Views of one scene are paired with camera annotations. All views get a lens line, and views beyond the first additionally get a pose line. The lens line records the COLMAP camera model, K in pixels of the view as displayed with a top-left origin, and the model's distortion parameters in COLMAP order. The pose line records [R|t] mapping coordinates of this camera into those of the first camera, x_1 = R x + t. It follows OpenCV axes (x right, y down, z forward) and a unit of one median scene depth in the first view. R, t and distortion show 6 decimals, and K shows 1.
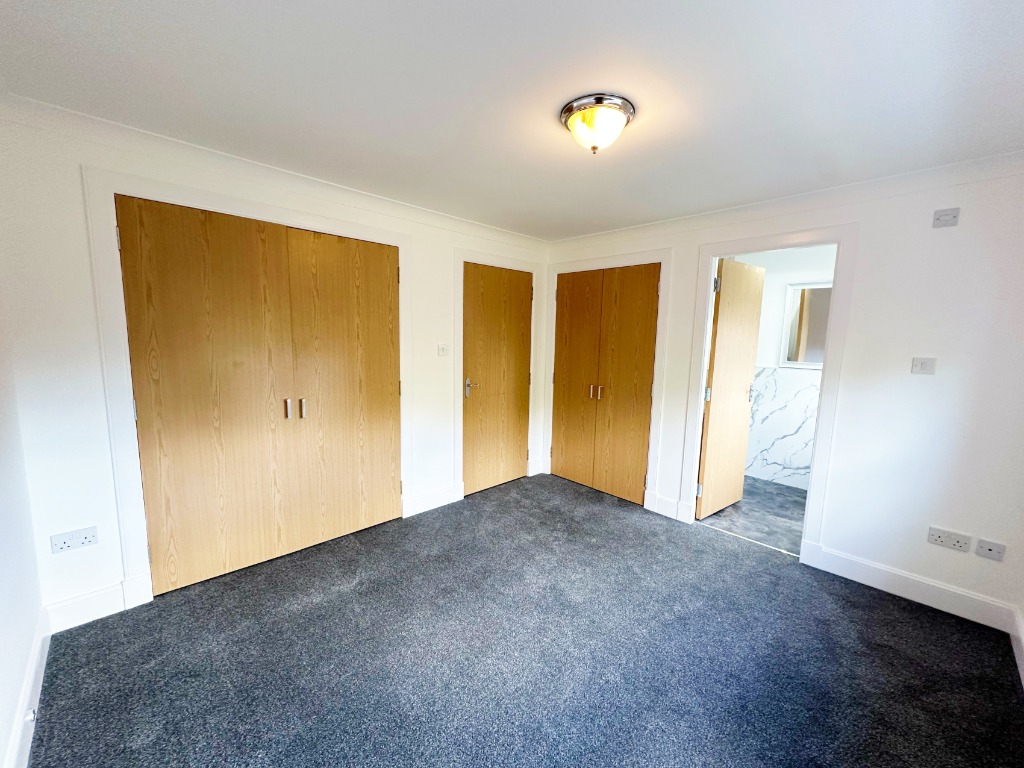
lens RADIAL K [[407.8, 0, 512.0], [0, 407.8, 384.0], [0, 0, 1]] dist [0.000982, -0.000015]
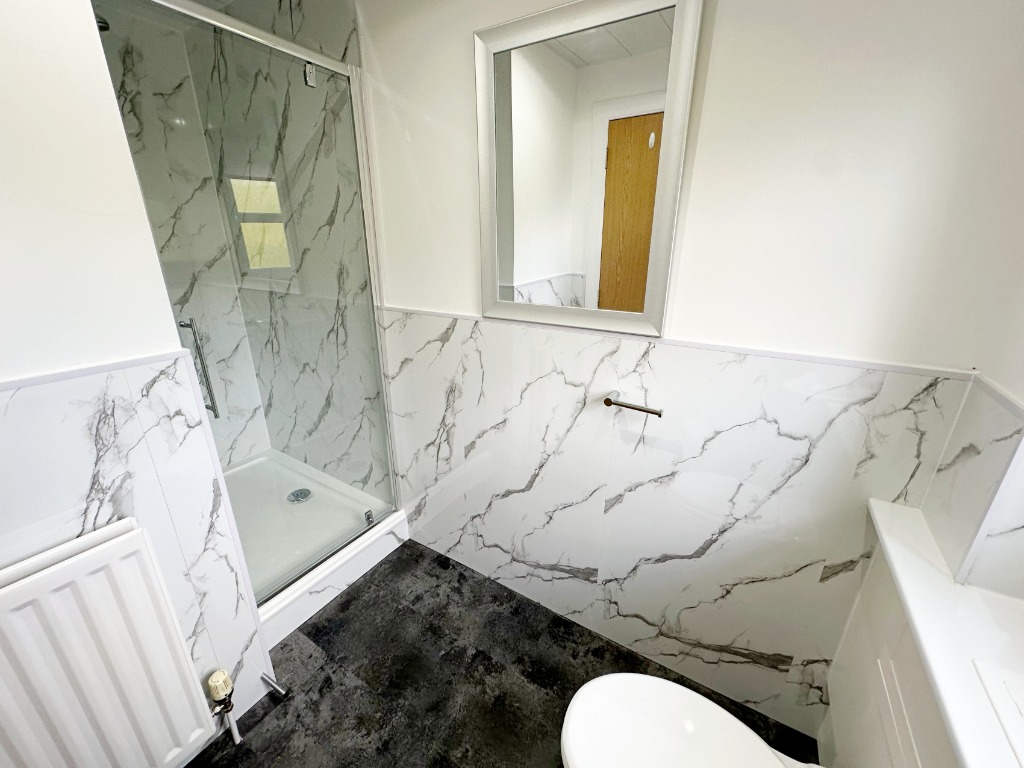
lens RADIAL K [[407.8, 0, 512.0], [0, 407.8, 384.0], [0, 0, 1]] dist [0.000982, -0.000015]
pose [[0.966981, -0.100105, 0.234363, 0.594347], [0.047817, 0.974558, 0.218975, -0.061335], [-0.250321, -0.200538, 0.947166, 0.650634]]
